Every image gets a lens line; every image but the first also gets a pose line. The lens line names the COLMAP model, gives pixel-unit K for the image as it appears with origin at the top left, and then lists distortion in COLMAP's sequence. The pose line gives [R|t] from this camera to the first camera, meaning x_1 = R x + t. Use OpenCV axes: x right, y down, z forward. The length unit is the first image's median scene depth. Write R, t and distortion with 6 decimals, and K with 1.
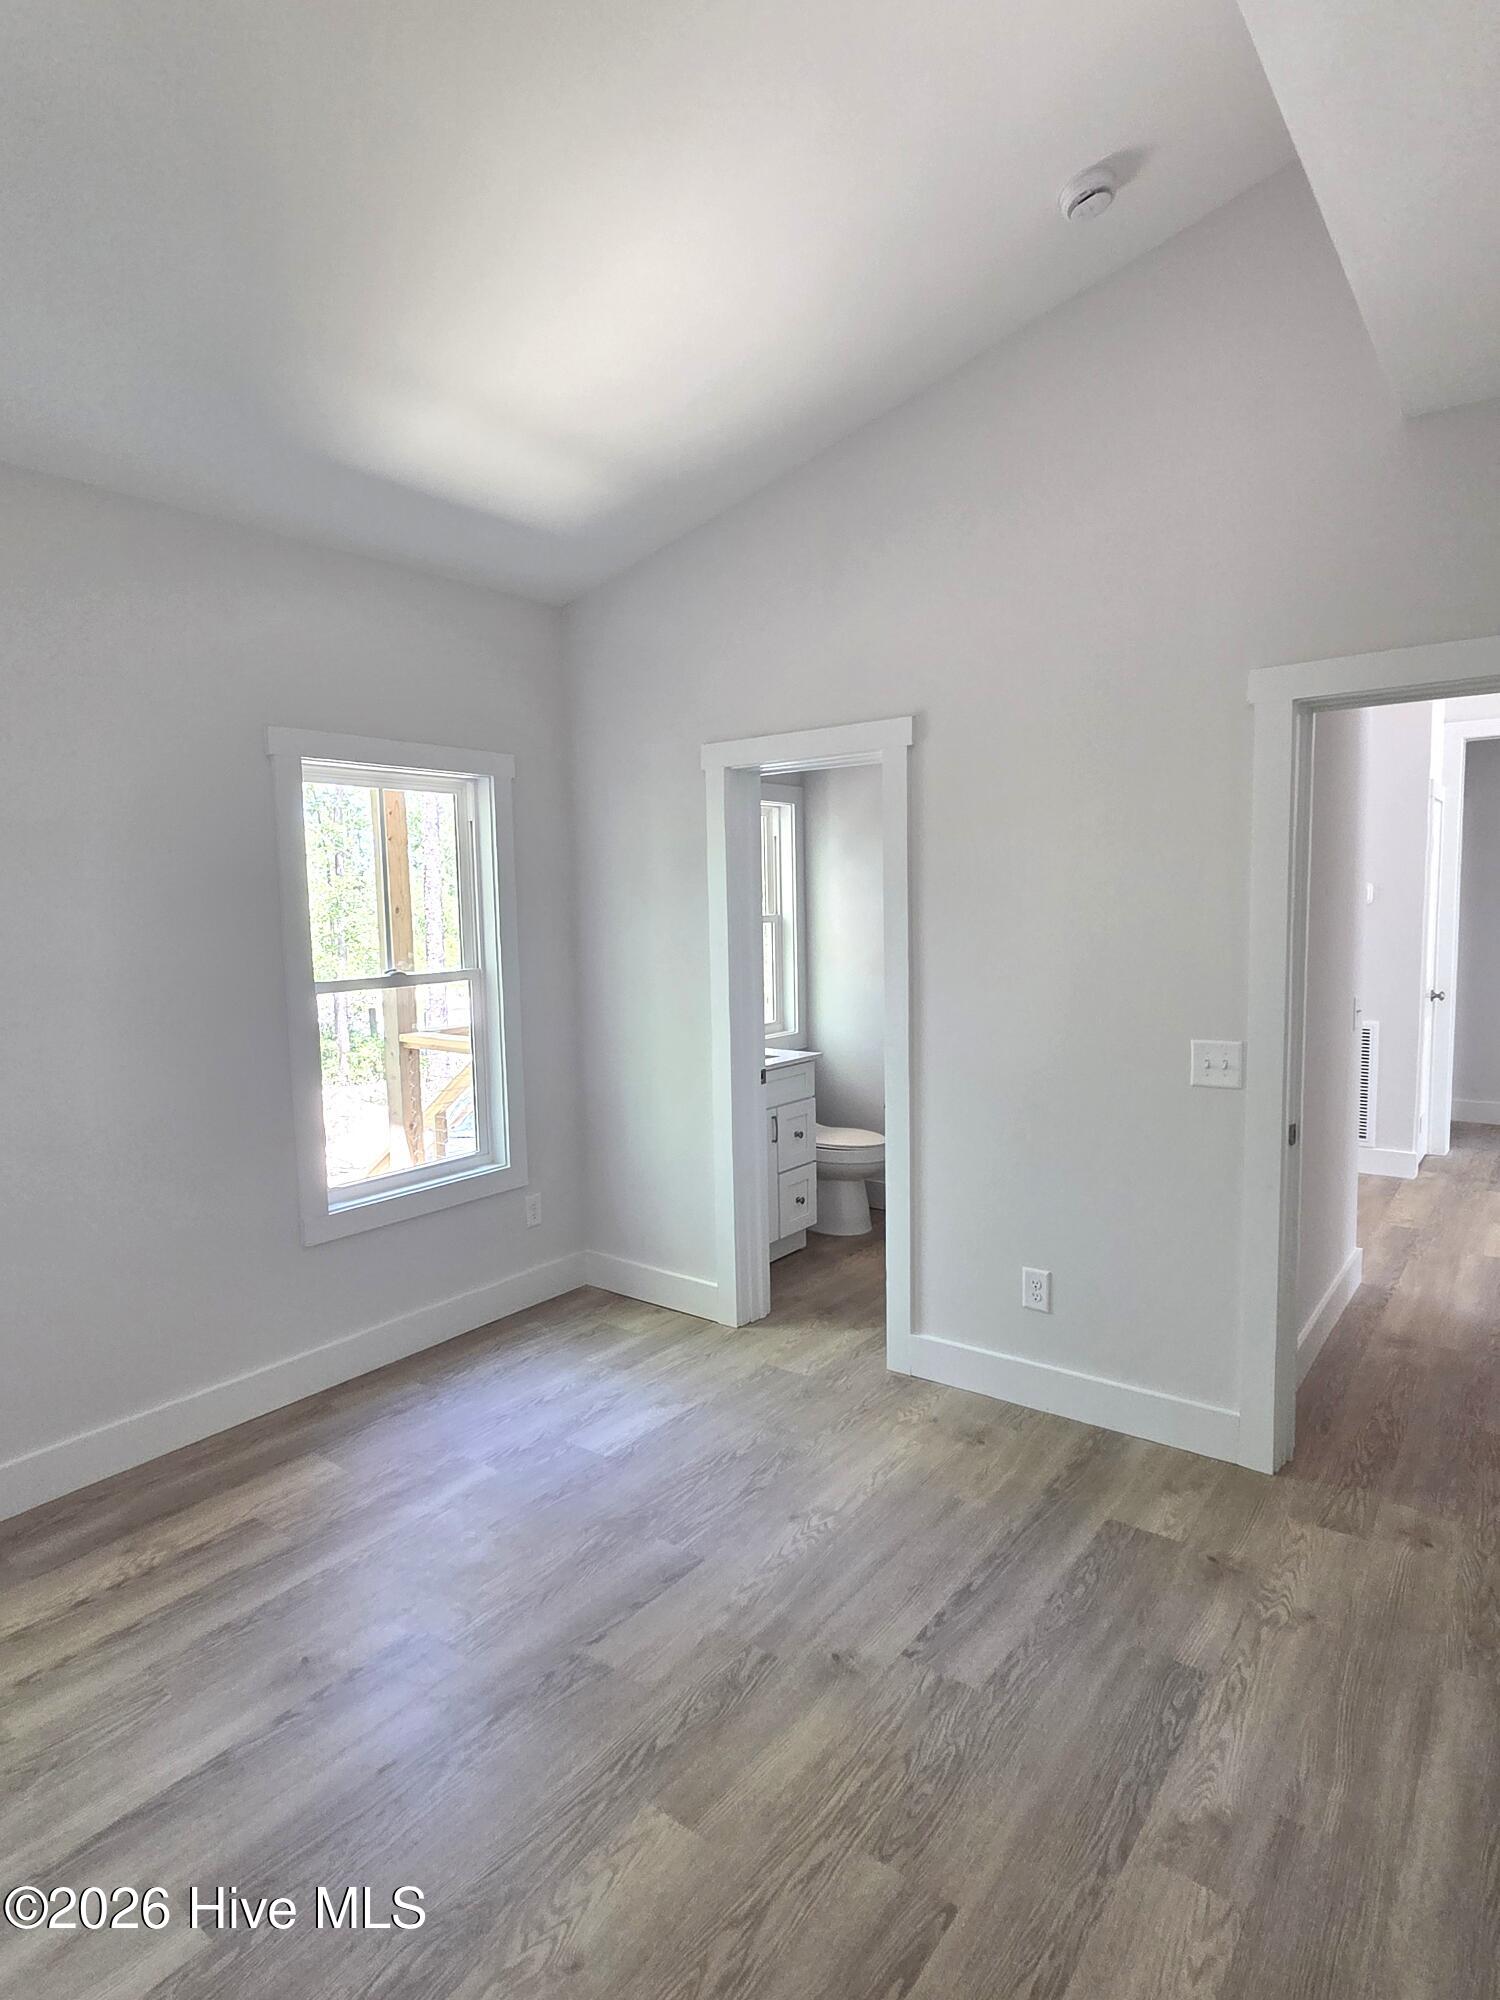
lens RADIAL K [[1100.3, 0, 741.5], [0, 1100.3, 1013.6], [0, 0, 1]] dist [0.004407, -0.001258]
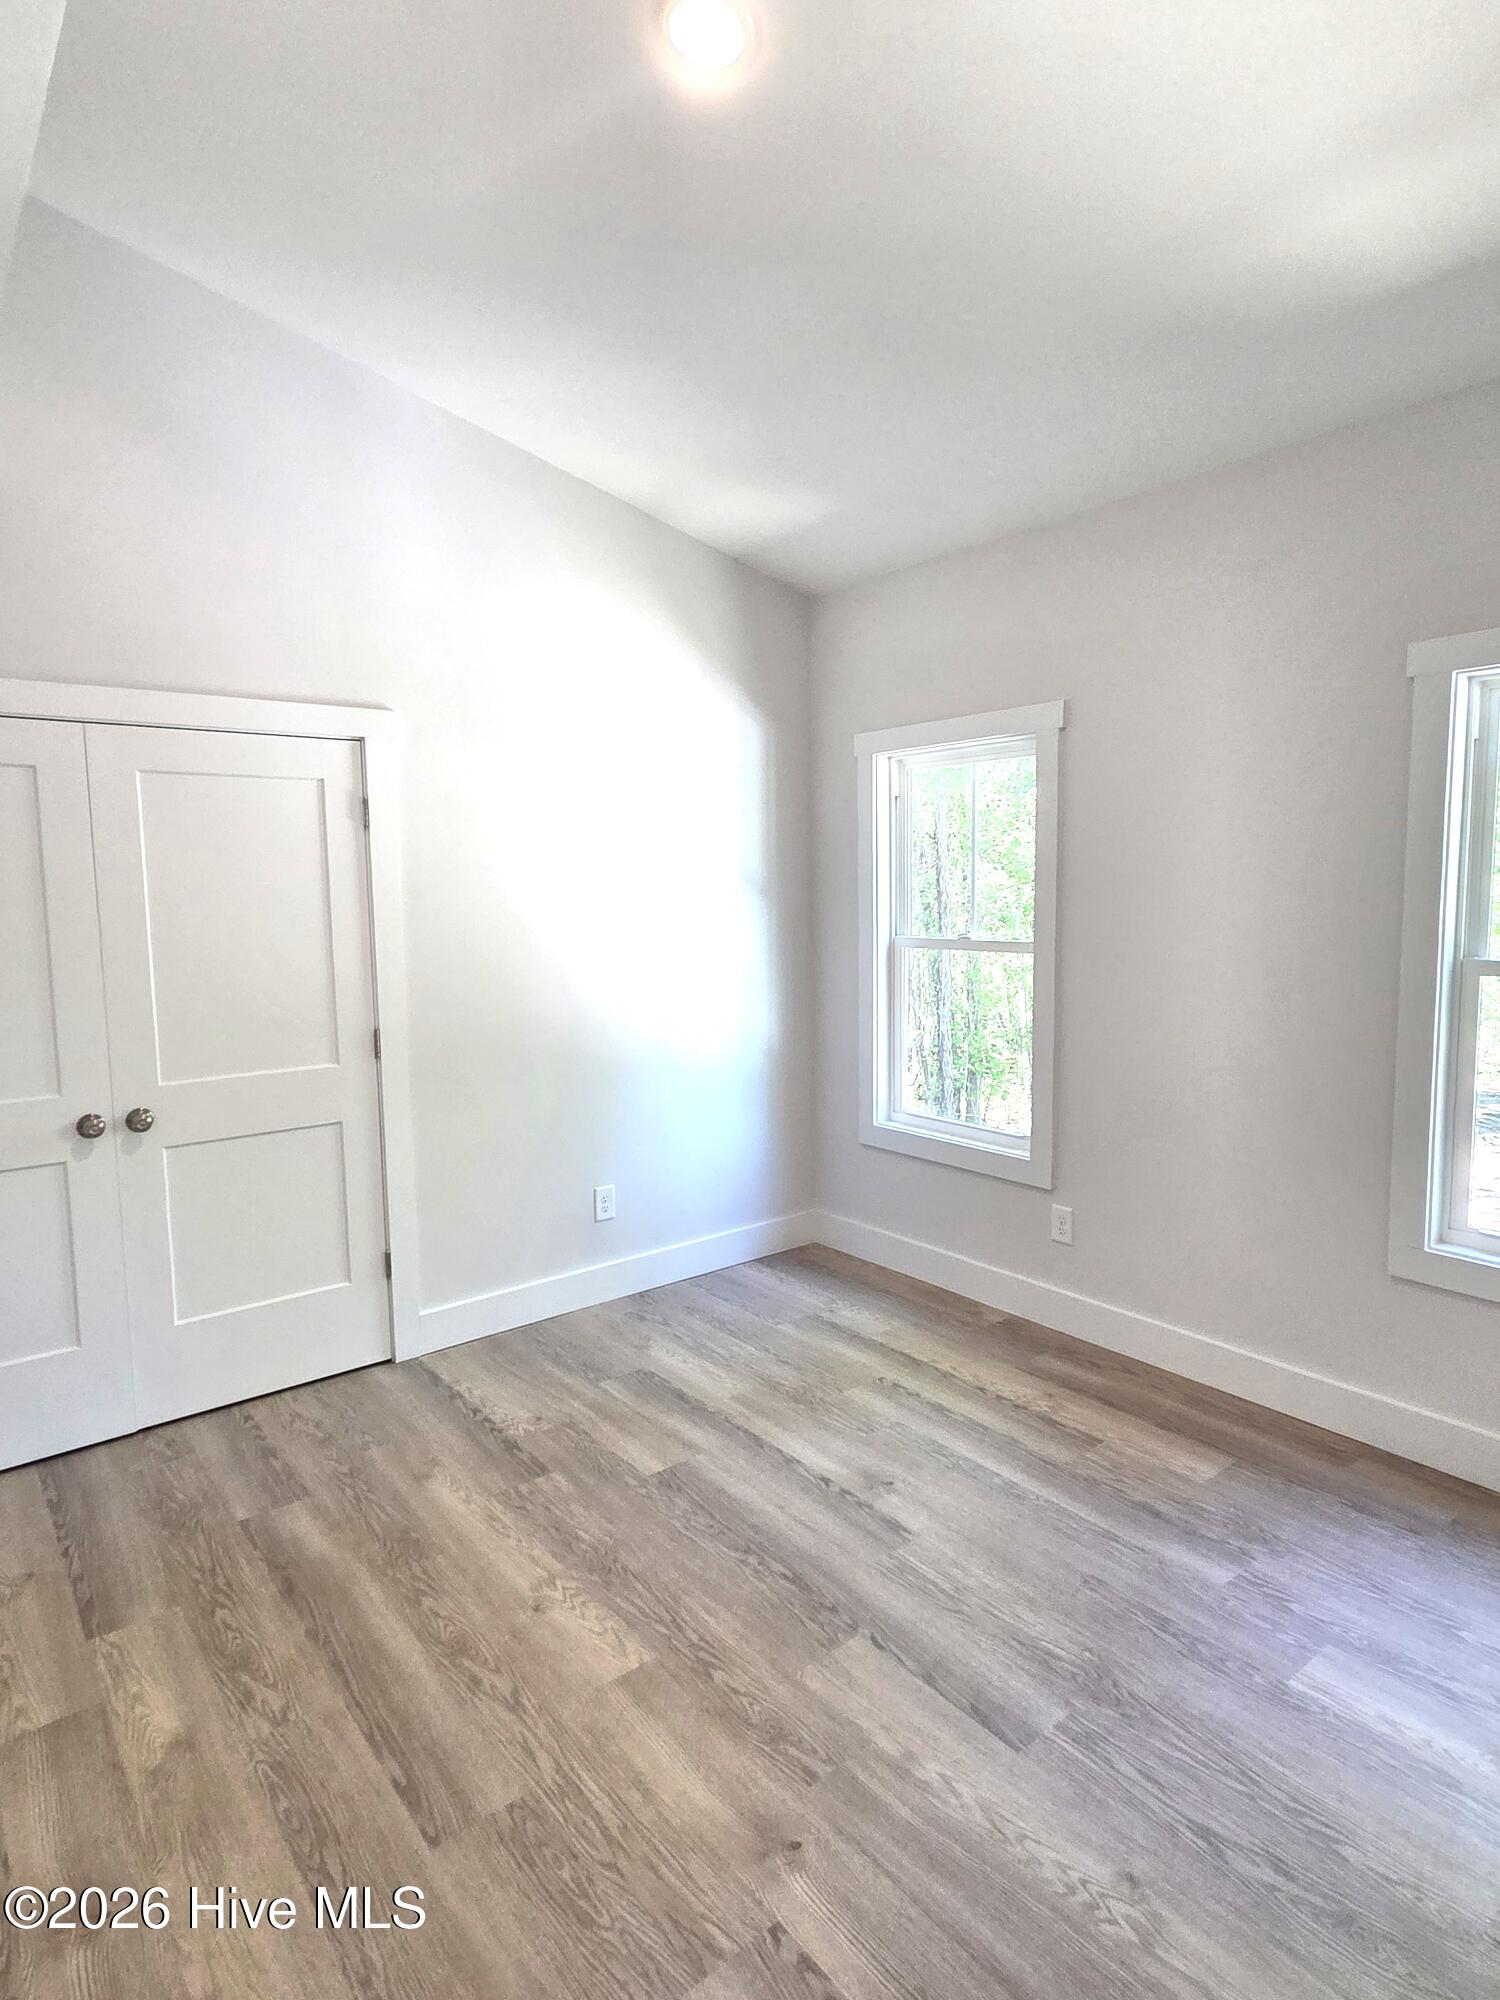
lens RADIAL K [[1100.3, 0, 746.4], [0, 1100.3, 988.1], [0, 0, 1]] dist [0.004407, -0.001258]
pose [[-0.244958, 0.118517, -0.962262, 0.823945], [-0.079740, 0.986675, 0.141823, -0.134188], [0.966249, 0.111472, -0.232244, 1.147356]]
